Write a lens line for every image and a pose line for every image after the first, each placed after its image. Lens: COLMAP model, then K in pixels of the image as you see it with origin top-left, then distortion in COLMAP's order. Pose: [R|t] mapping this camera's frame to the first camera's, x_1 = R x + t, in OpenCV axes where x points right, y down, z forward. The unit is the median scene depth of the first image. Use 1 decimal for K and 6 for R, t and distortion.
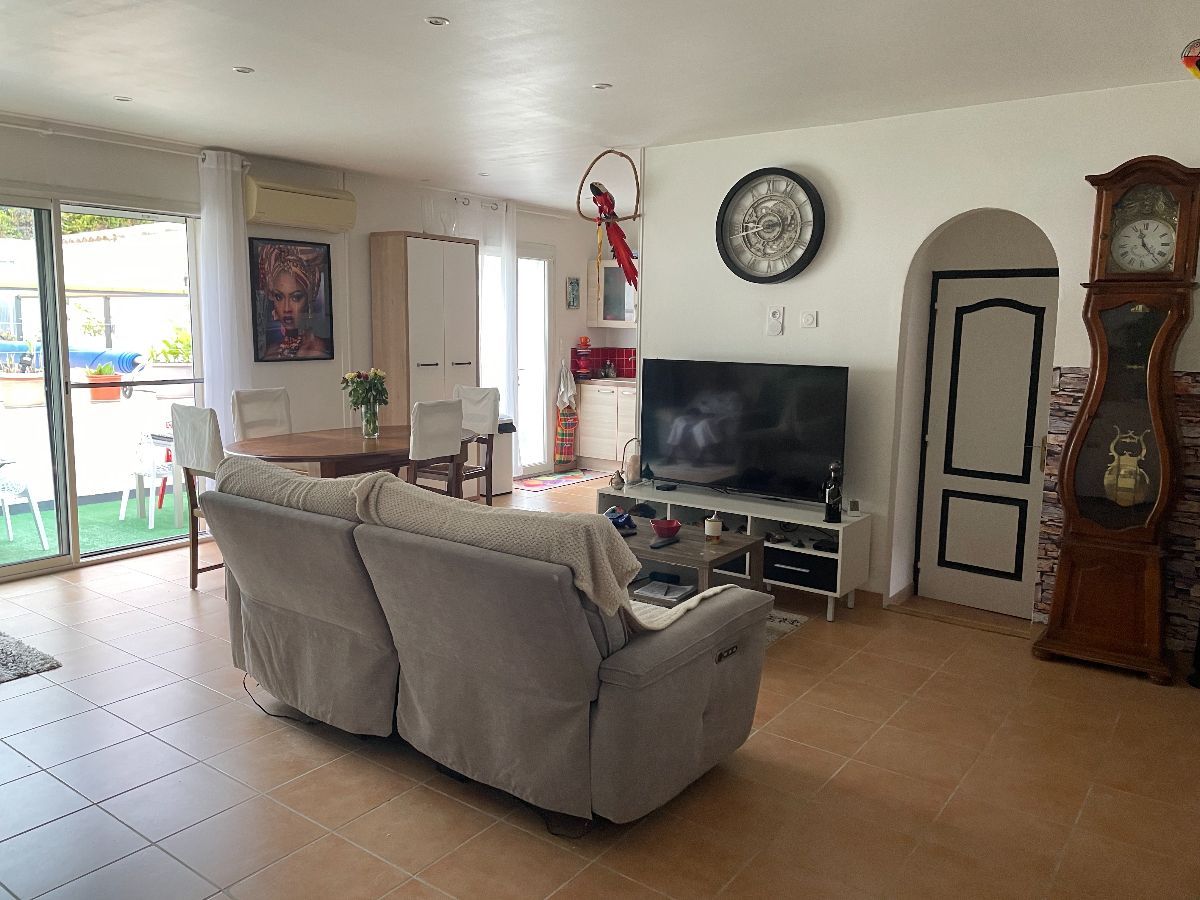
lens RADIAL K [[898.1, 0, 605.4], [0, 898.1, 450.1], [0, 0, 1]] dist [0.078762, -0.096735]
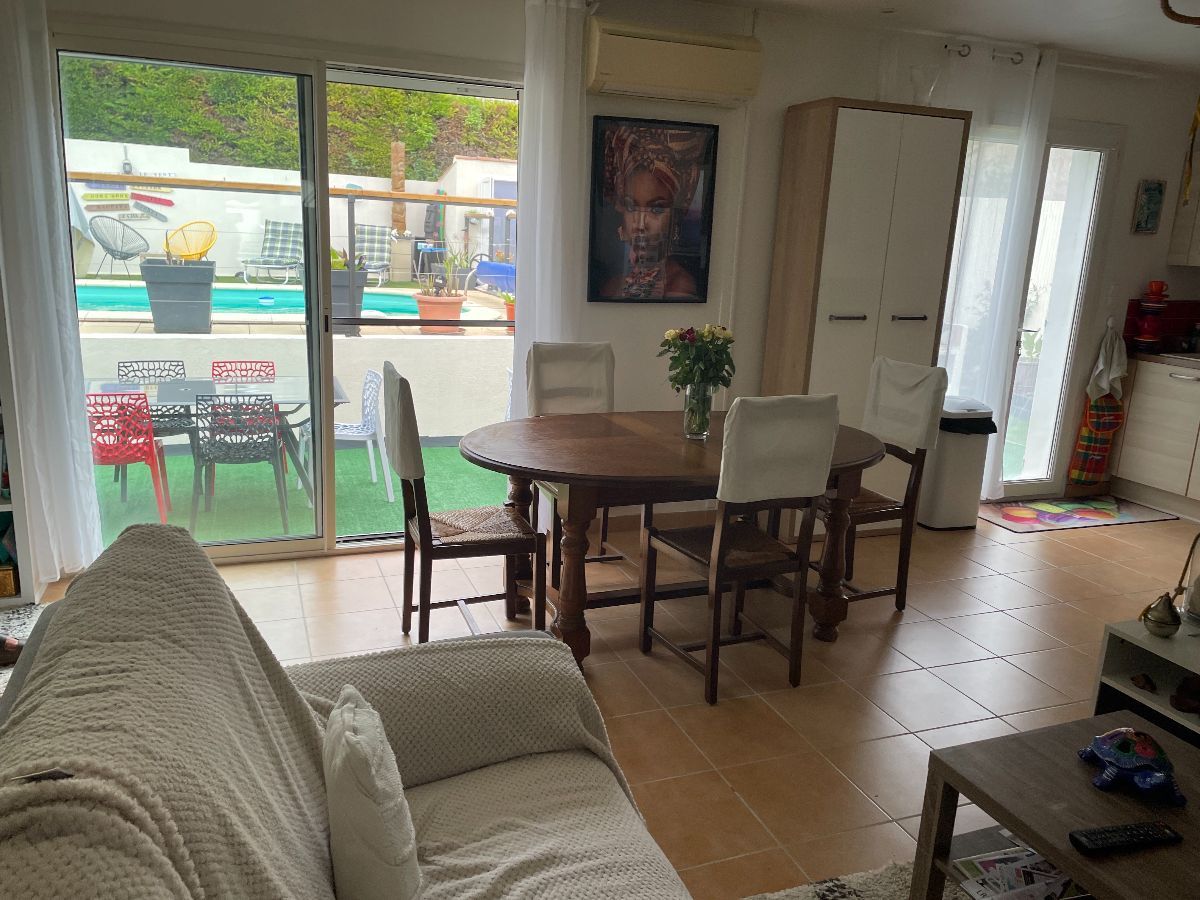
lens RADIAL K [[898.1, 0, 594.5], [0, 898.1, 453.9], [0, 0, 1]] dist [0.078762, -0.096735]
pose [[0.832435, 0.146818, -0.534318, 0.006852], [-0.105874, 0.988637, 0.106709, -0.047332], [0.543914, -0.032258, 0.838521, 0.354697]]
